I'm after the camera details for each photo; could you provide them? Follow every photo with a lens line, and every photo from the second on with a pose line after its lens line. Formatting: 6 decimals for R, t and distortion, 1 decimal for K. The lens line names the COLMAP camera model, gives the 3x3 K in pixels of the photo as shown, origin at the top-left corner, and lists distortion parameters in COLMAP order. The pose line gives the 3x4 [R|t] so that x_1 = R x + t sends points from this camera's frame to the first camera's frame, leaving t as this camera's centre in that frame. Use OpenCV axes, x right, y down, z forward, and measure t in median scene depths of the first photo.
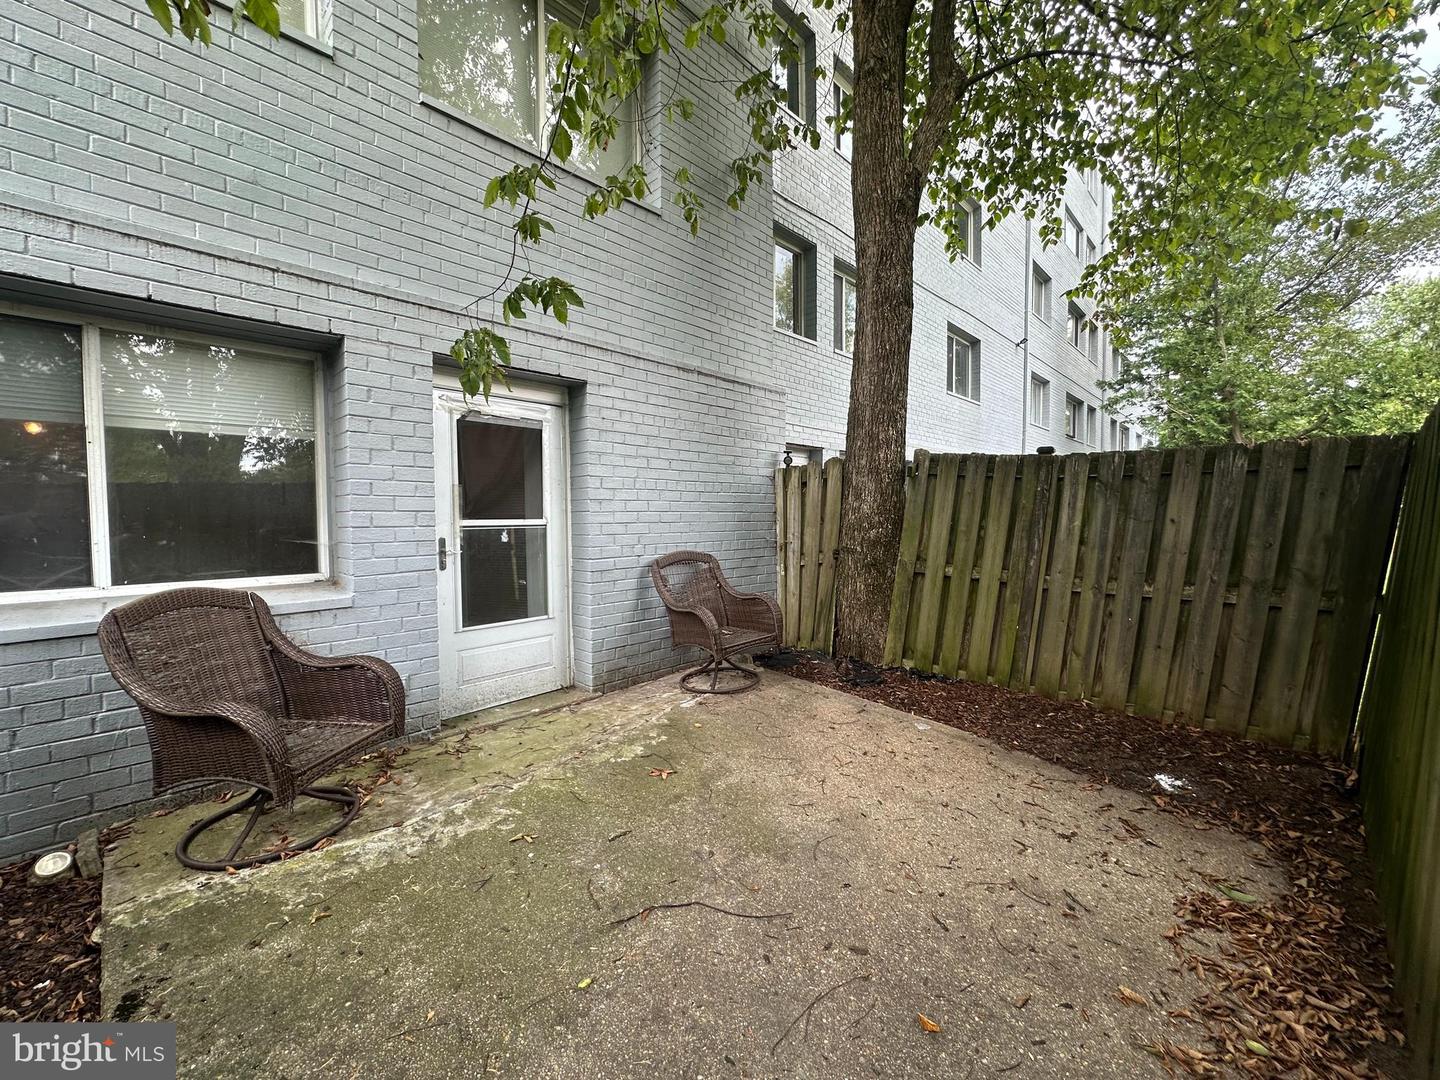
lens RADIAL K [[572.5, 0, 721.0], [0, 572.5, 536.9], [0, 0, 1]] dist [-0.003745, 0.000911]
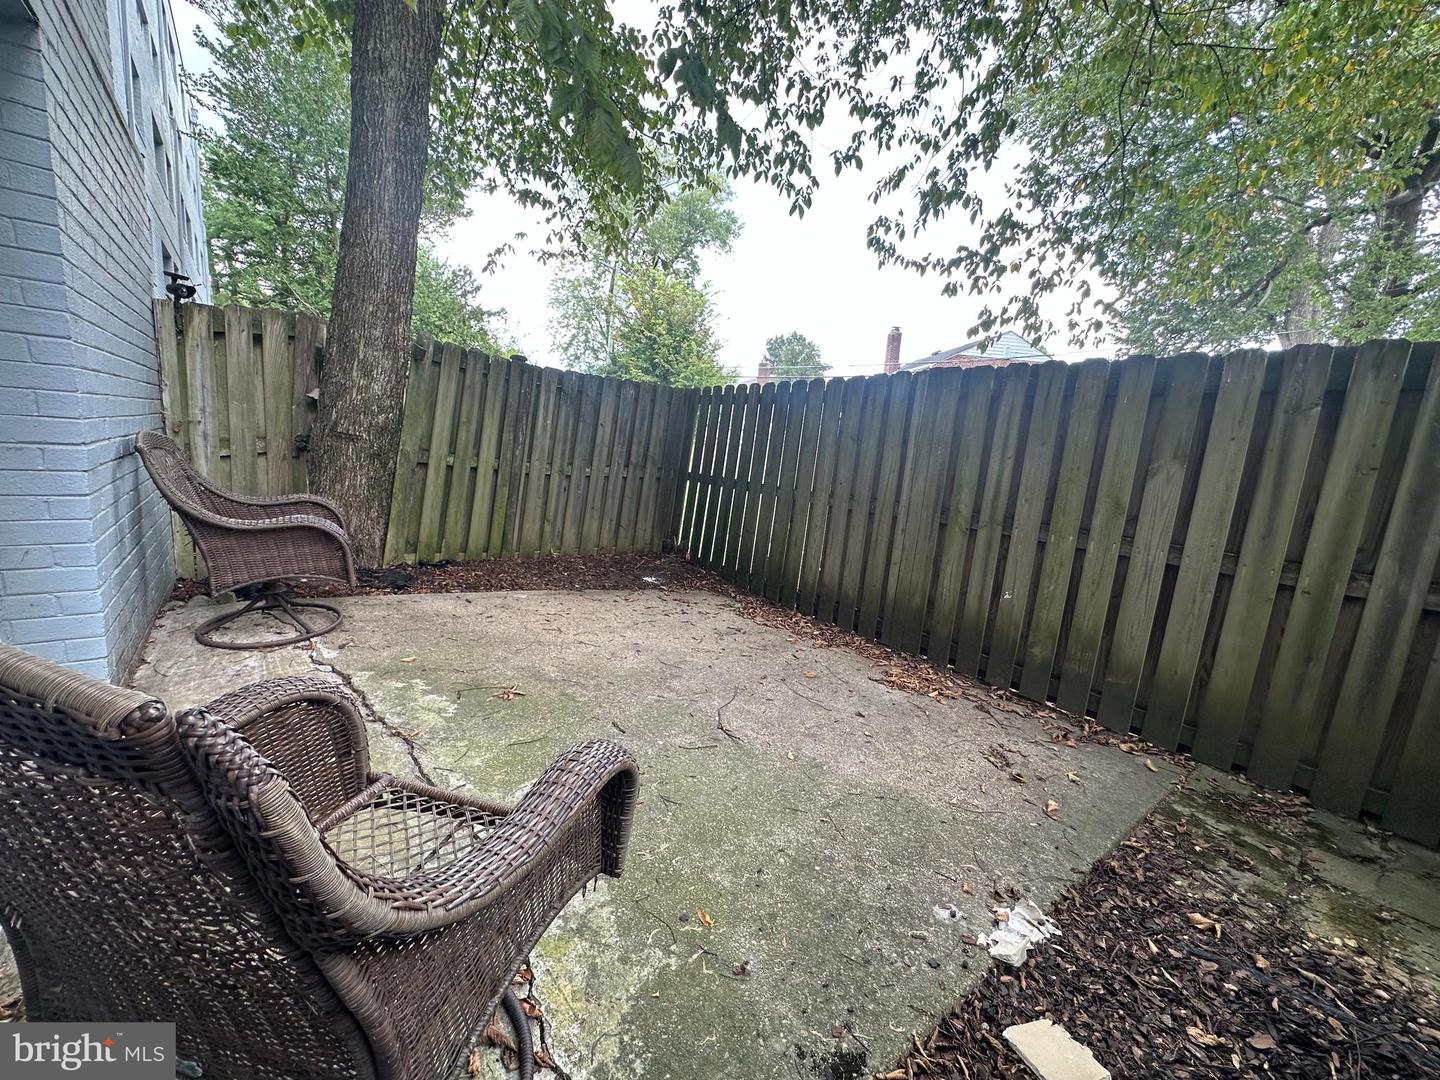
lens RADIAL K [[572.5, 0, 721.7], [0, 572.5, 534.6], [0, 0, 1]] dist [-0.003745, 0.000911]
pose [[0.129588, -0.139763, 0.981669, -0.664946], [-0.045163, 0.988157, 0.146649, 0.020951], [-0.990539, -0.063339, 0.121742, 0.439914]]
